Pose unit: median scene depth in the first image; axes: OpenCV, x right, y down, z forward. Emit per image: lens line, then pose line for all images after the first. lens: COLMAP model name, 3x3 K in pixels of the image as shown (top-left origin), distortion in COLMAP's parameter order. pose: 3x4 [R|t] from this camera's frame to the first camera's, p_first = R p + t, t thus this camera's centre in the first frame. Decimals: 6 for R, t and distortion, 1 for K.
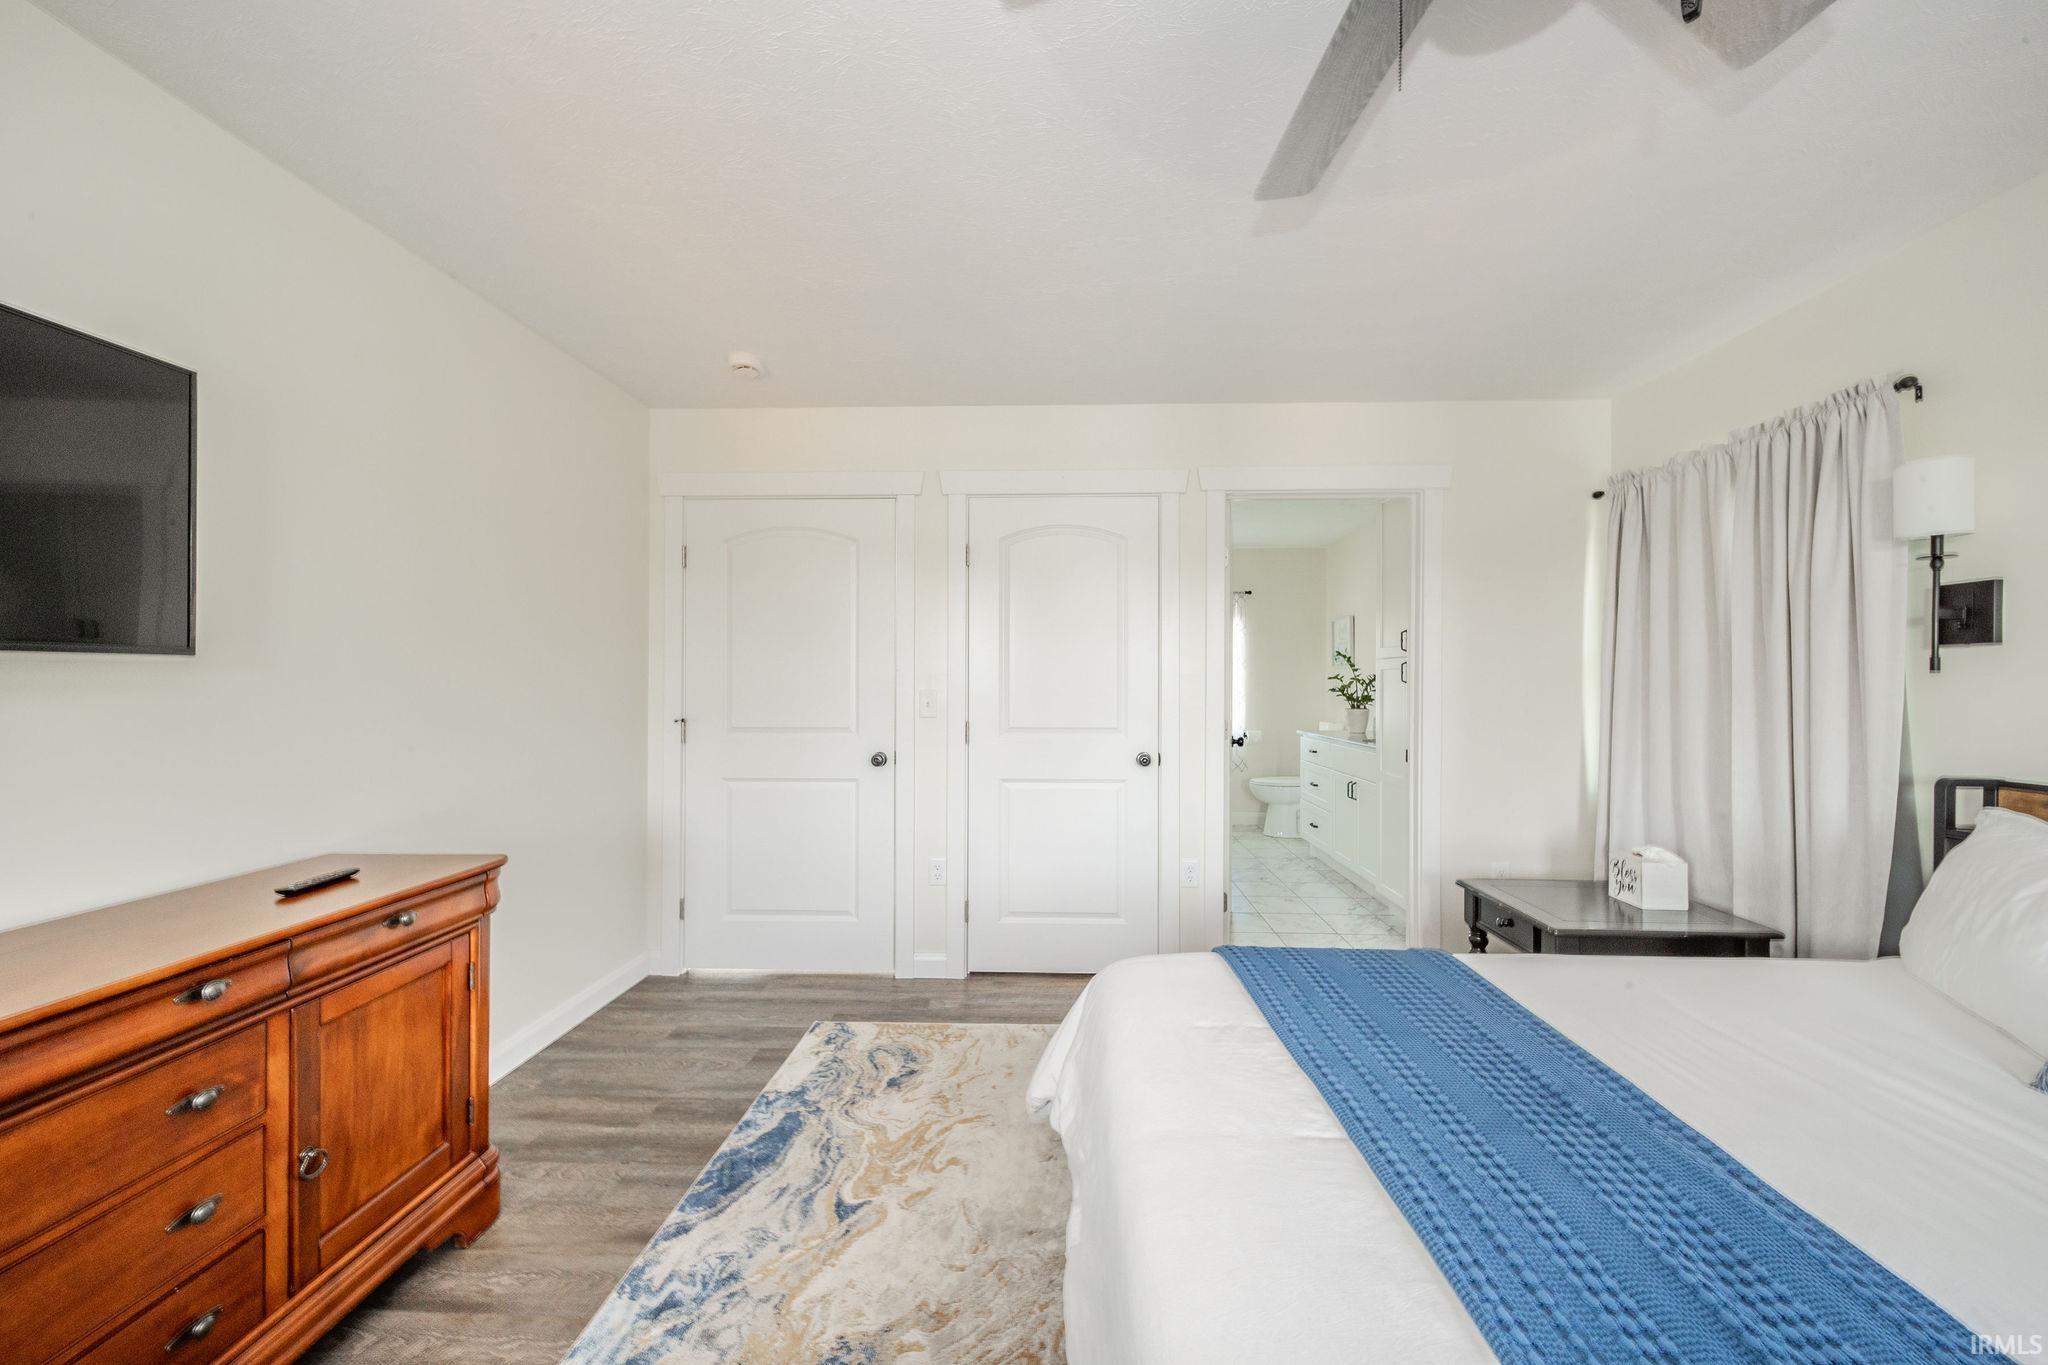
lens RADIAL K [[732.0, 0, 1038.7], [0, 732.0, 684.2], [0, 0, 1]] dist [0.000117, -0.000528]
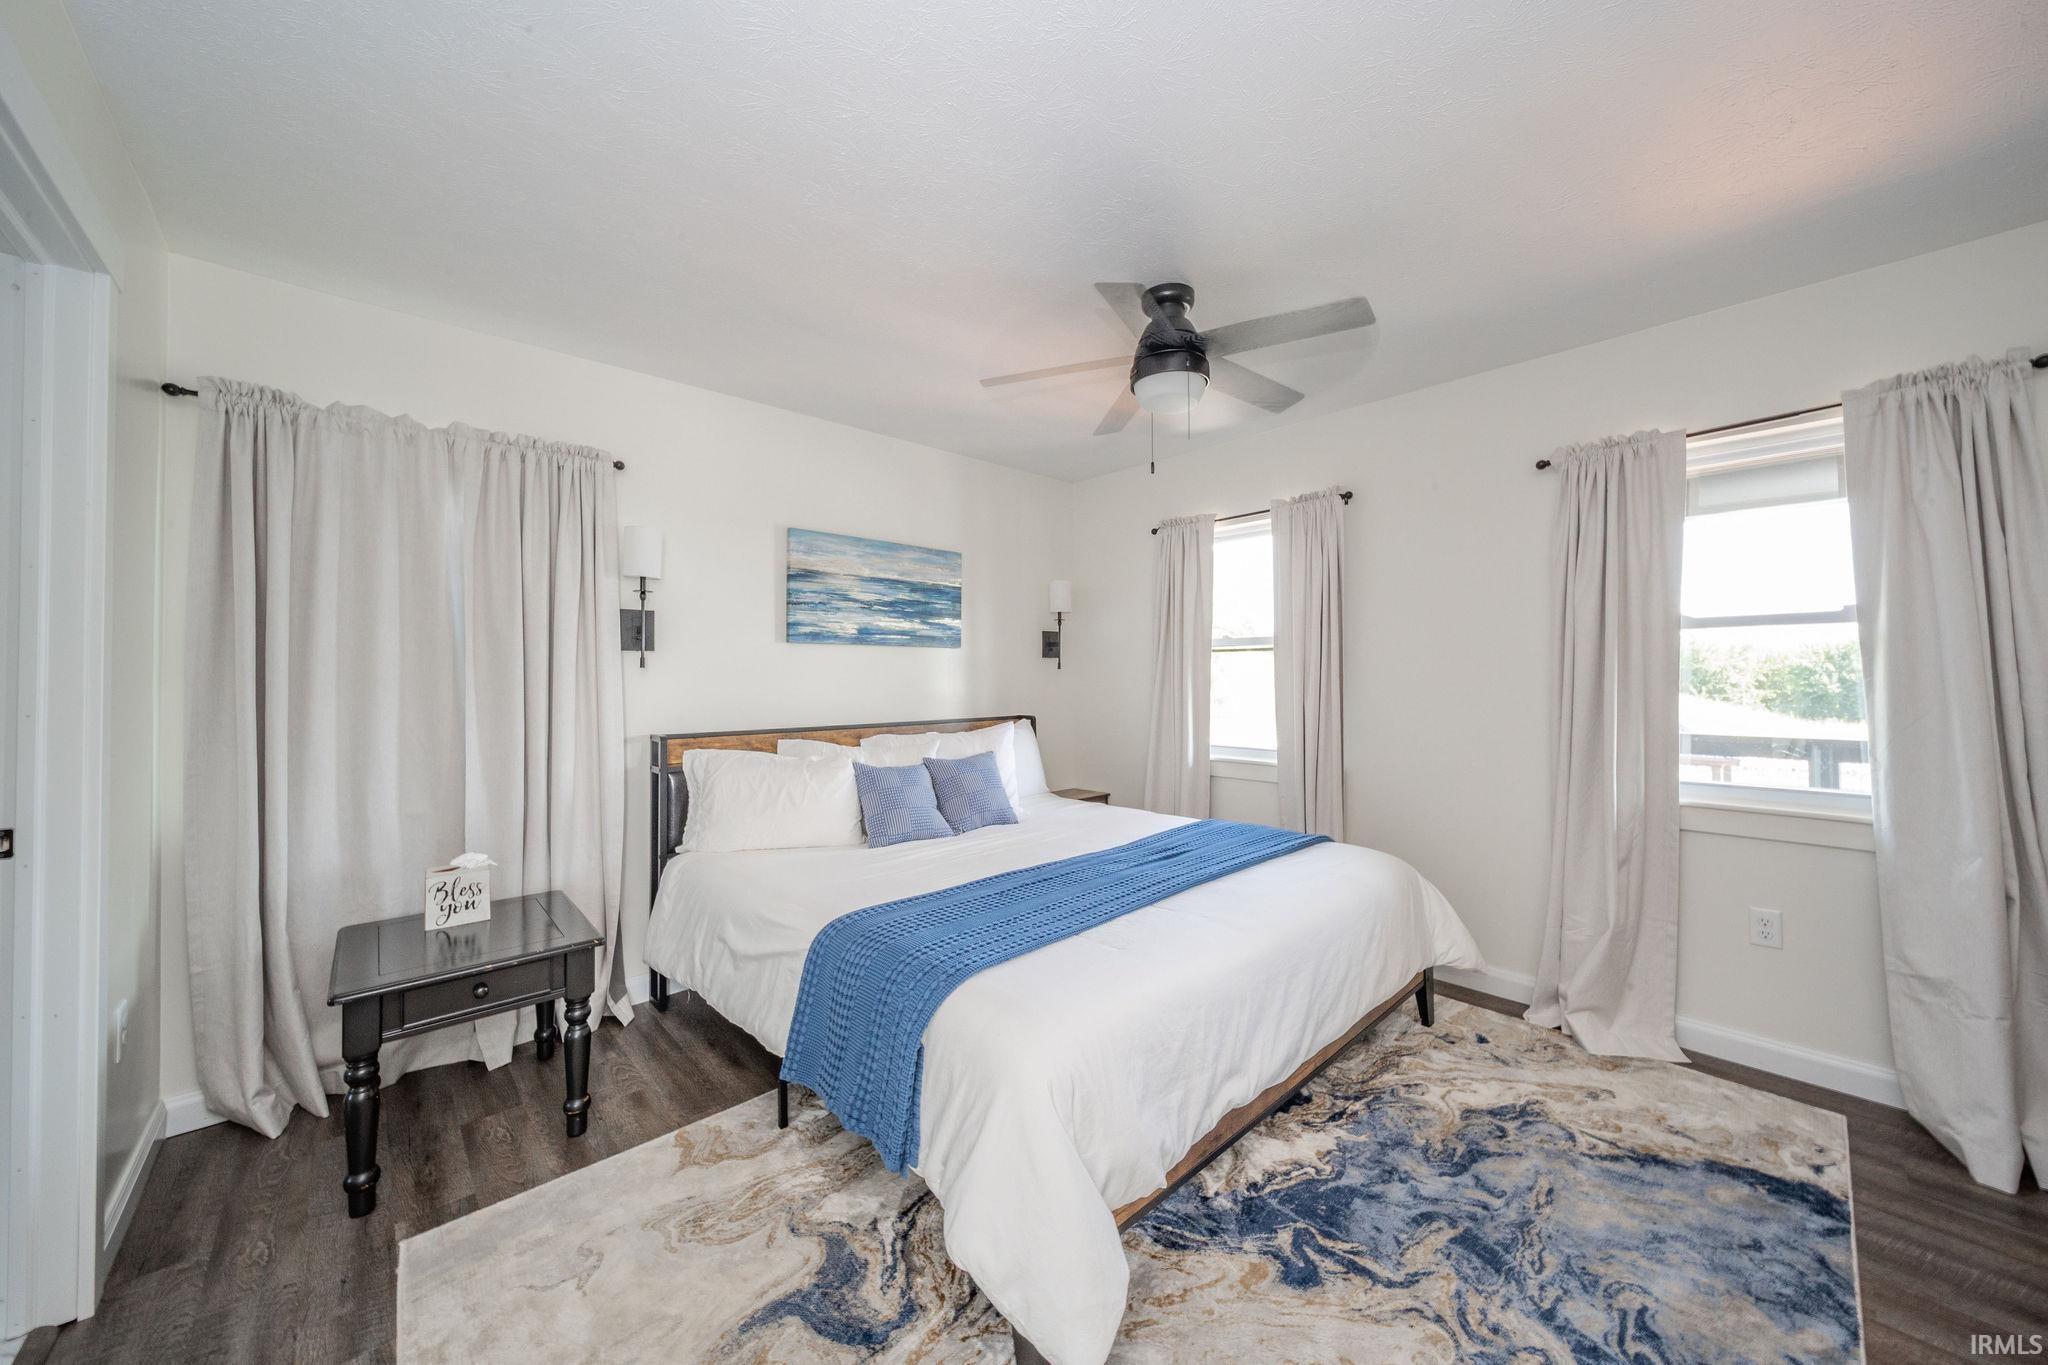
lens RADIAL K [[732.0, 0, 1038.7], [0, 732.0, 684.2], [0, 0, 1]] dist [0.000117, -0.000528]
pose [[-0.704823, -0.007084, 0.709347, -0.306227], [0.001536, 0.999933, 0.011513, 0.000094], [-0.709381, 0.009205, -0.704765, 1.122269]]
